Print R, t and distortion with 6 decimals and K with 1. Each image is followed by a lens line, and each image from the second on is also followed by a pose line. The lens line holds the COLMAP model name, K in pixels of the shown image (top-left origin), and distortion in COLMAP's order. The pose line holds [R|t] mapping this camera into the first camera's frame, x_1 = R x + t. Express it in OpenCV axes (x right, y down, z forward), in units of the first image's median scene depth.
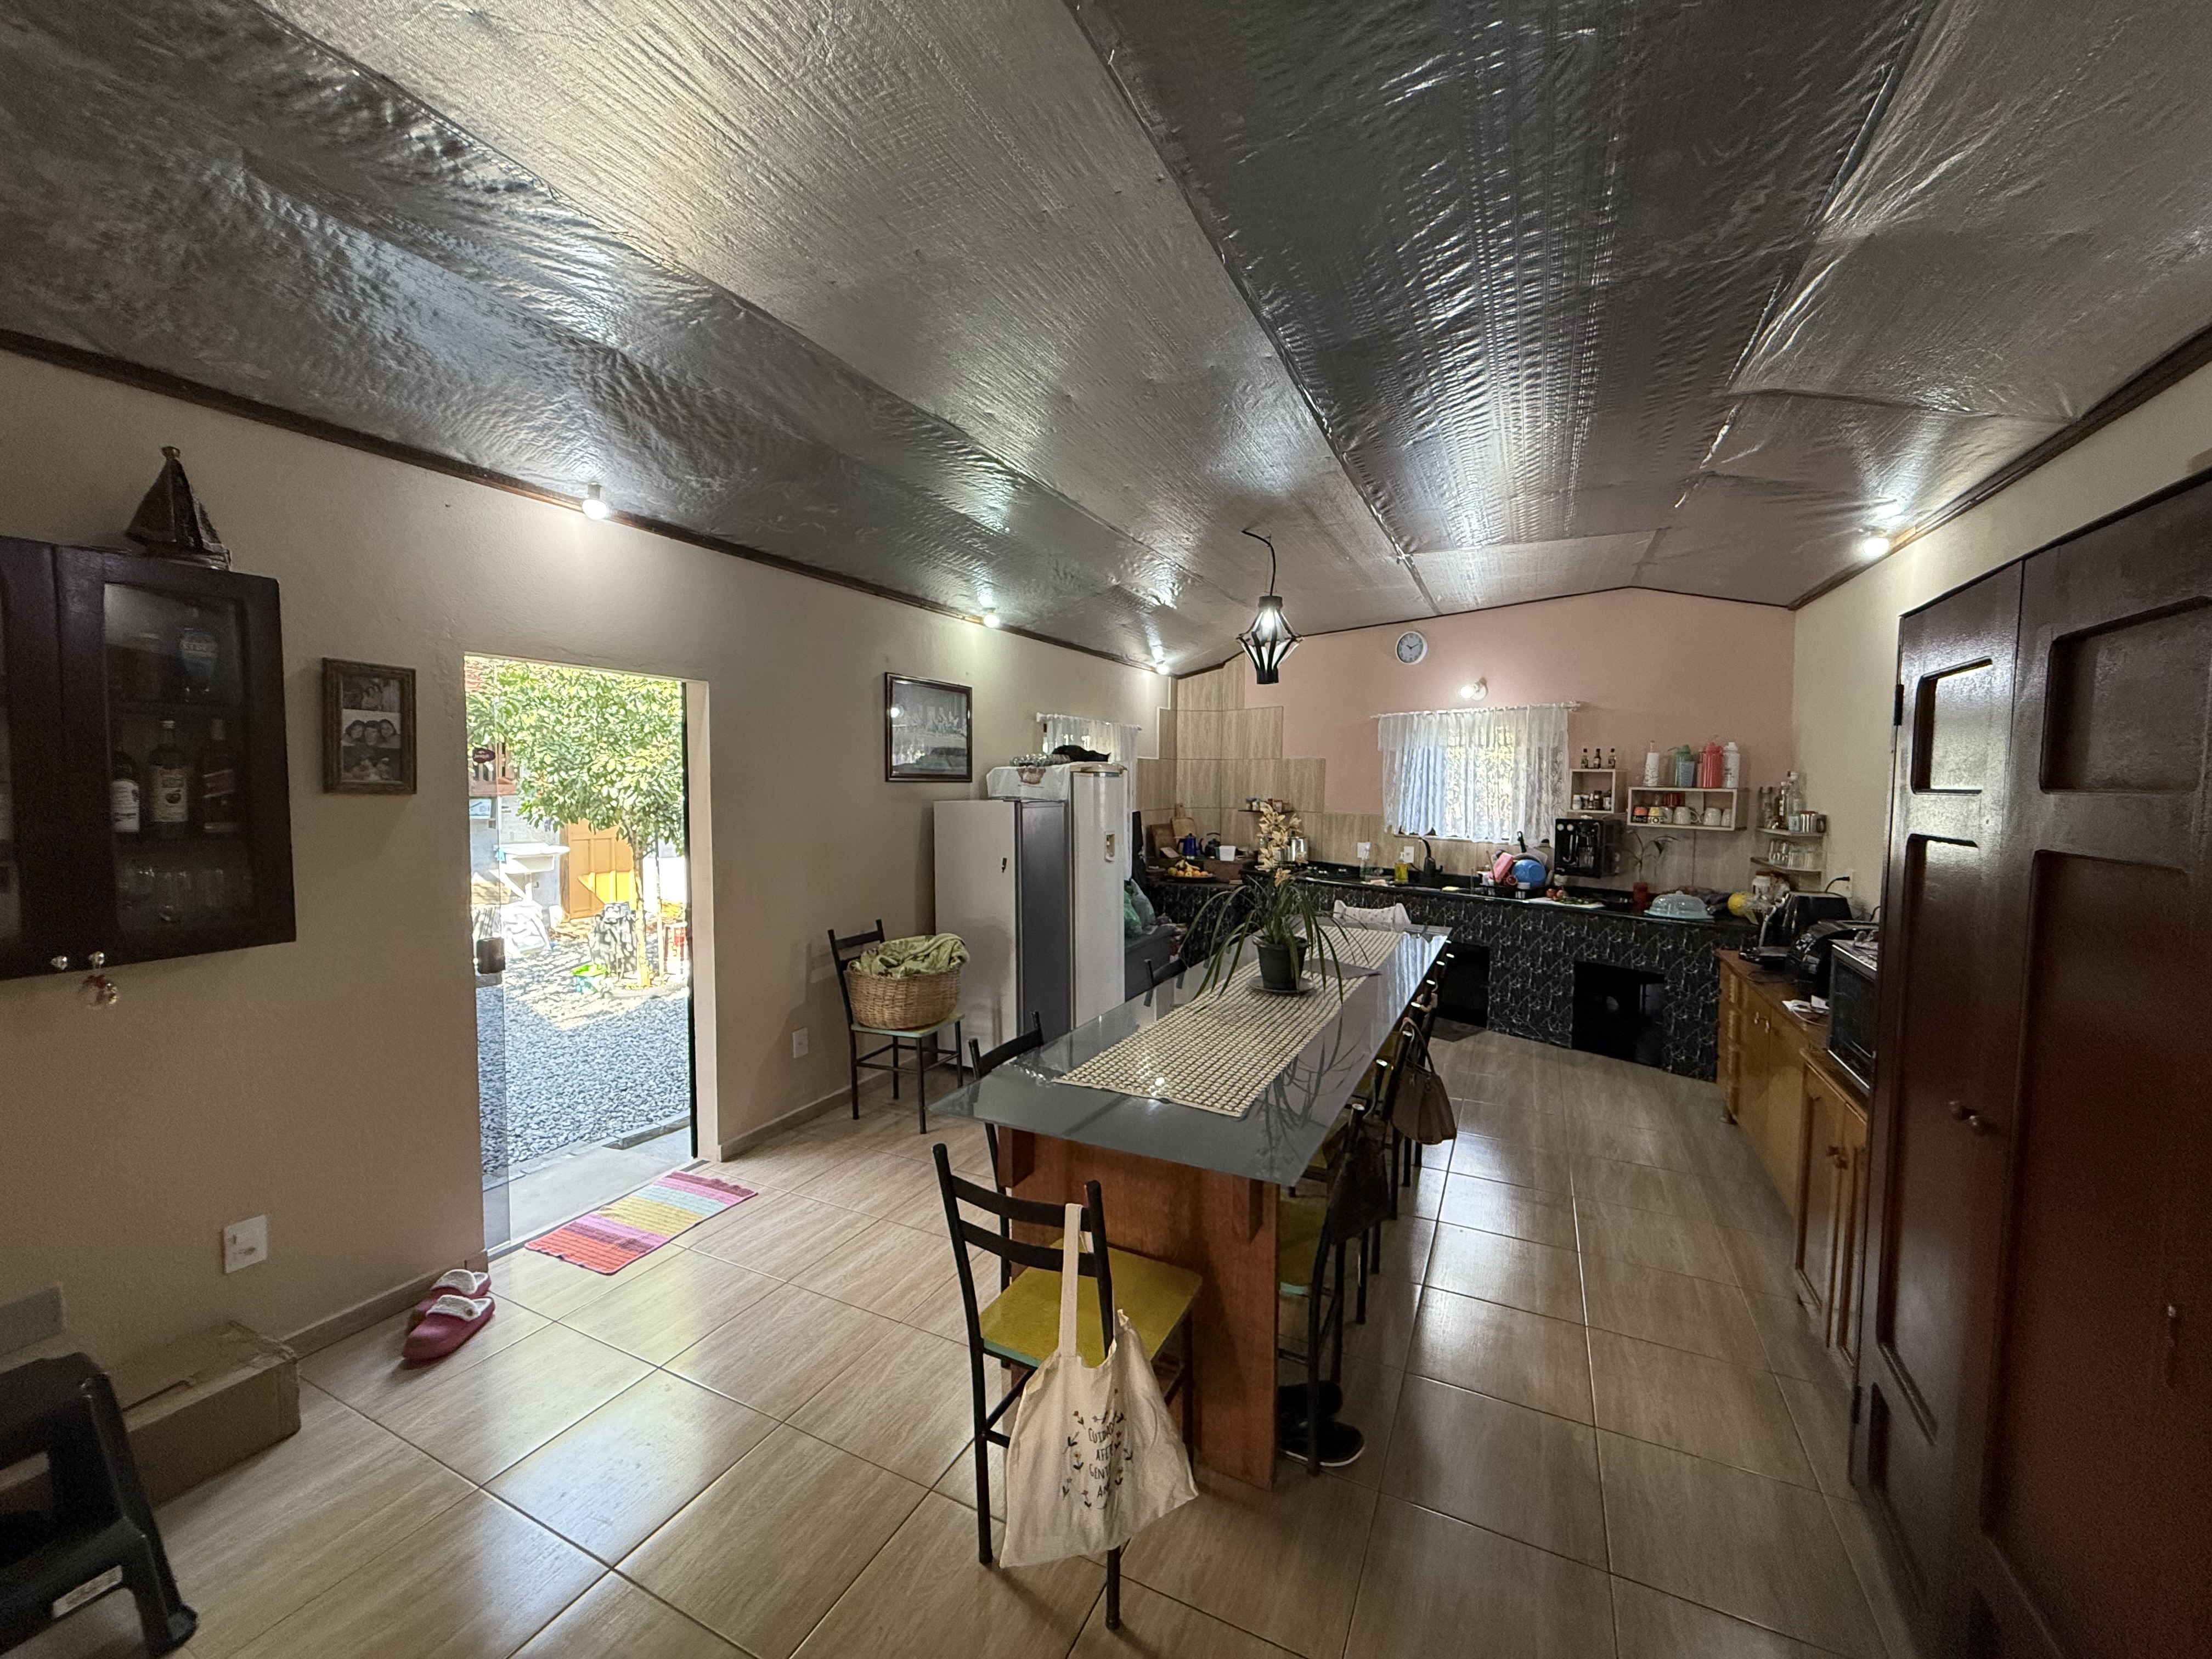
lens RADIAL K [[879.7, 0, 1099.8], [0, 879.7, 826.3], [0, 0, 1]] dist [0.000556, -0.000055]
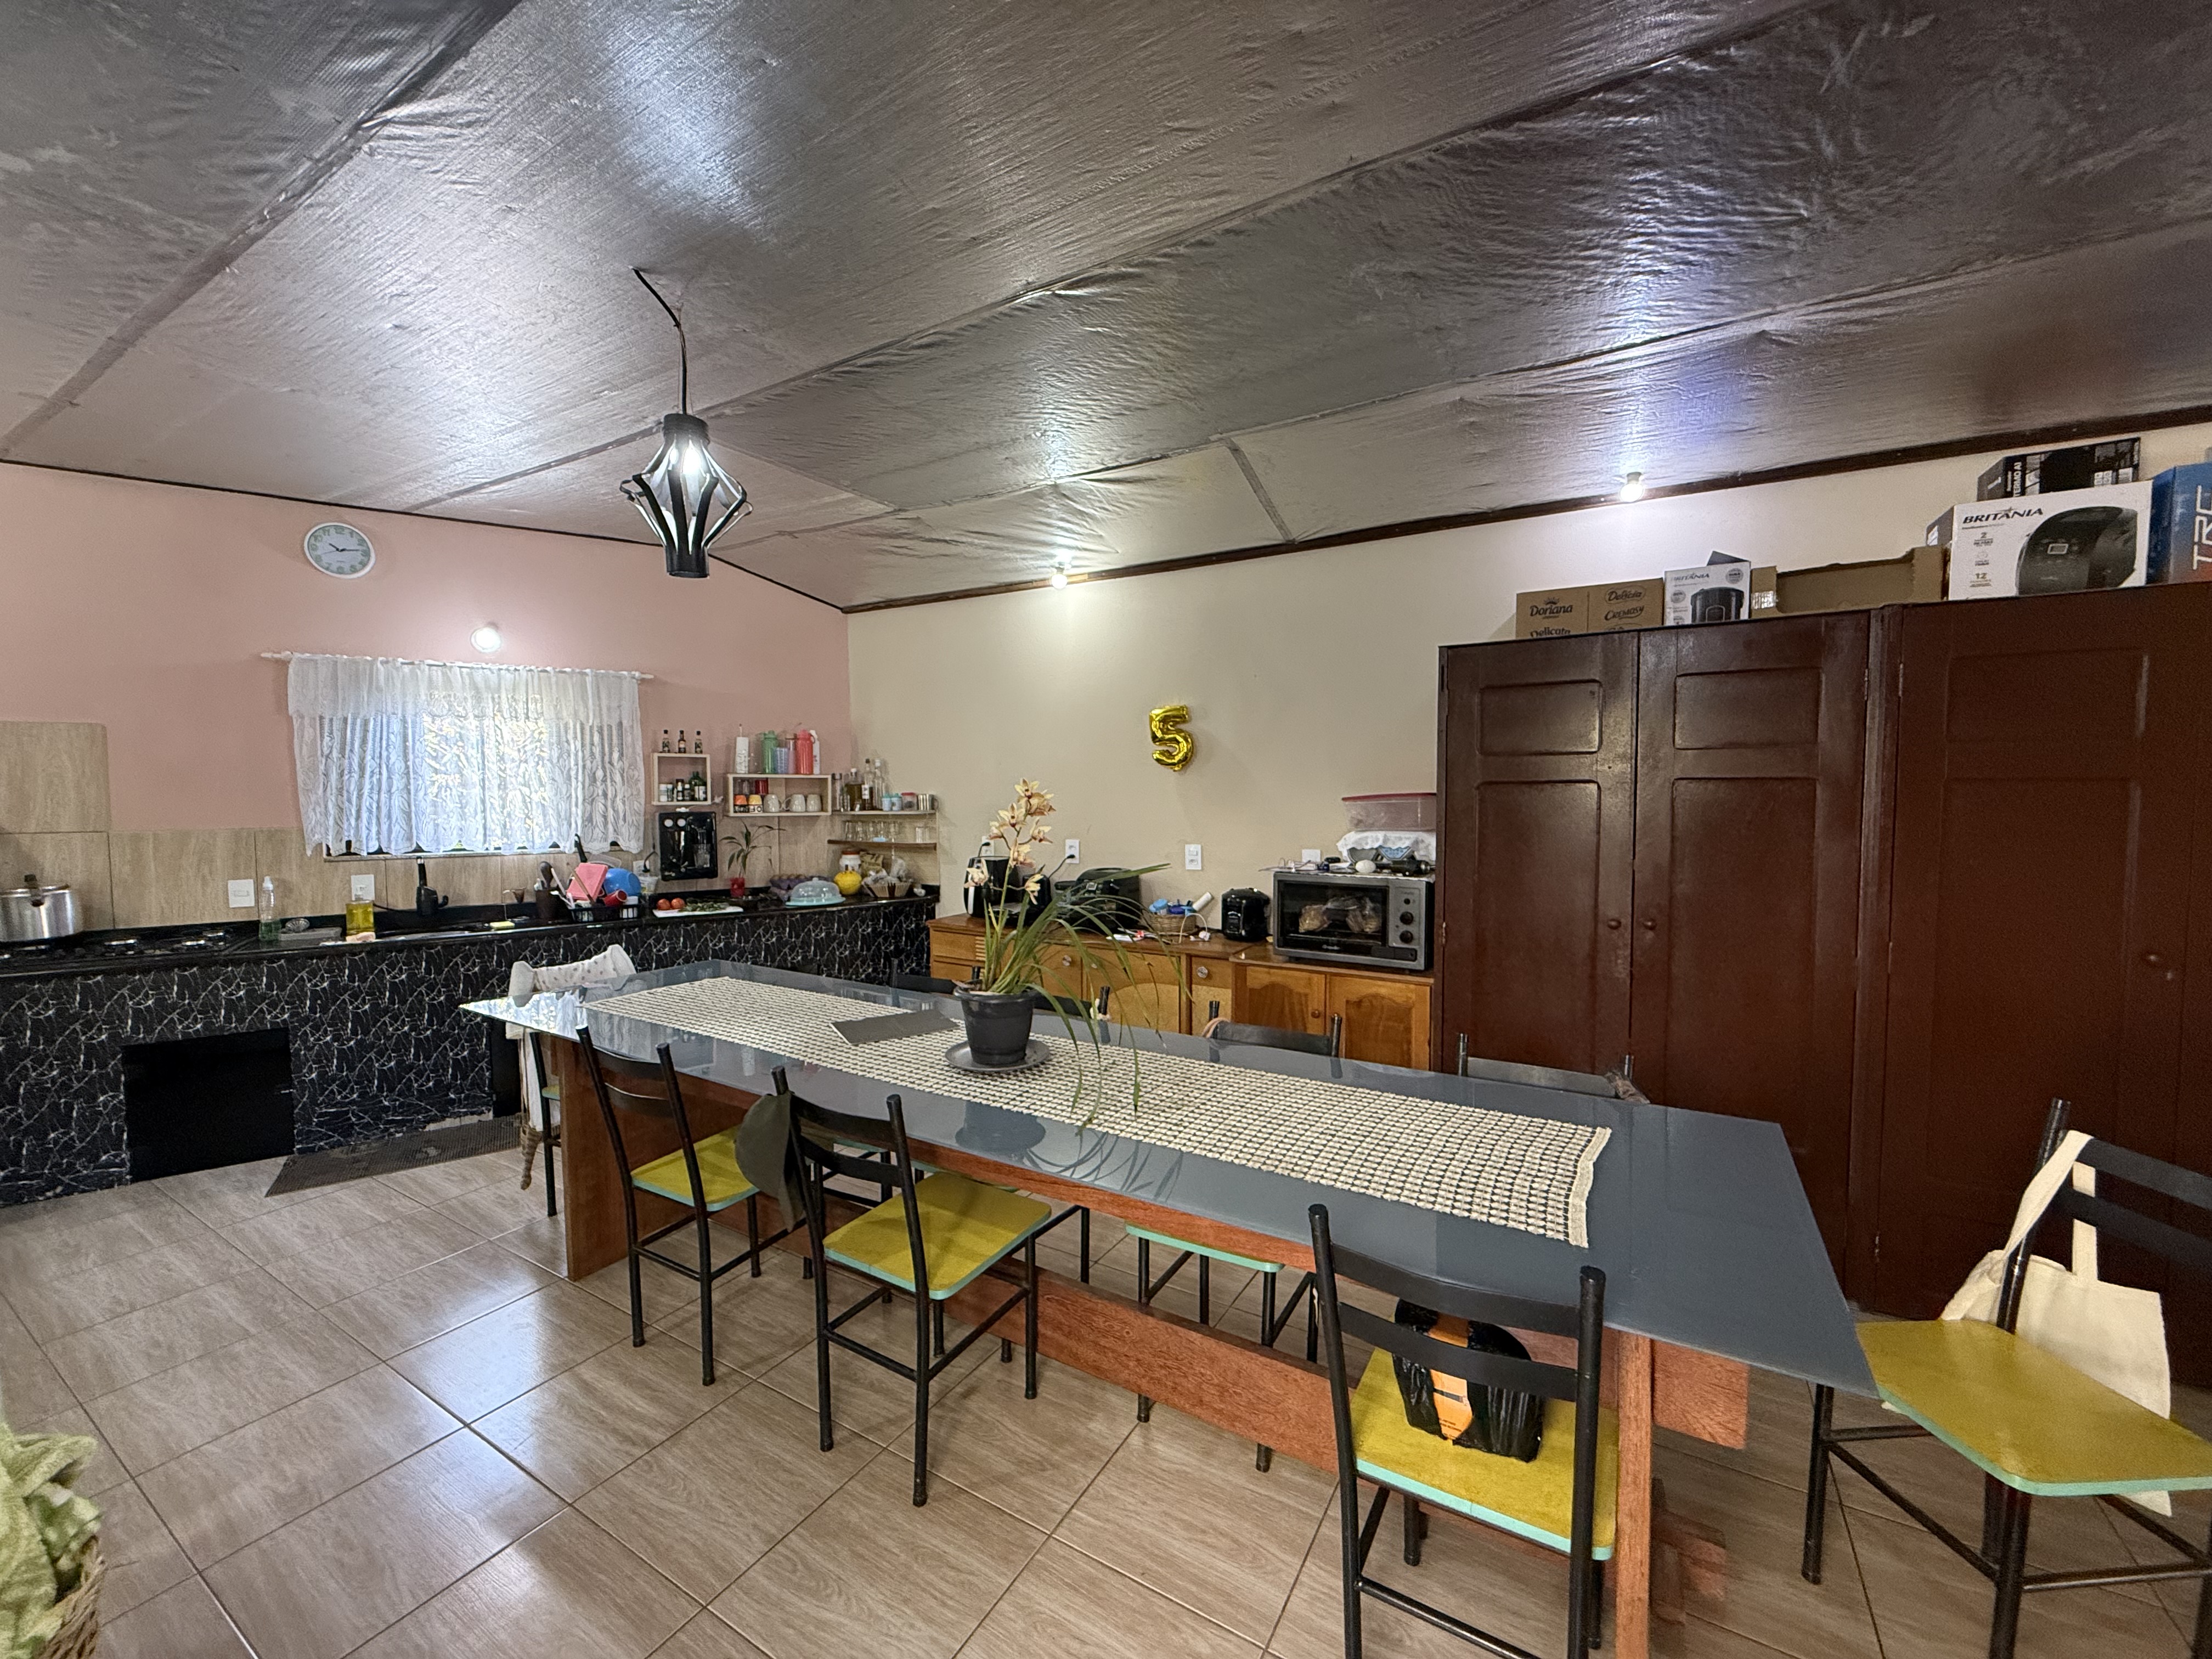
lens RADIAL K [[879.7, 0, 1099.8], [0, 879.7, 826.3], [0, 0, 1]] dist [0.000556, -0.000055]
pose [[0.096900, -0.052578, 0.993904, -0.264654], [0.062889, 0.996932, 0.046607, -0.008904], [-0.993305, 0.057989, 0.099910, 0.523417]]
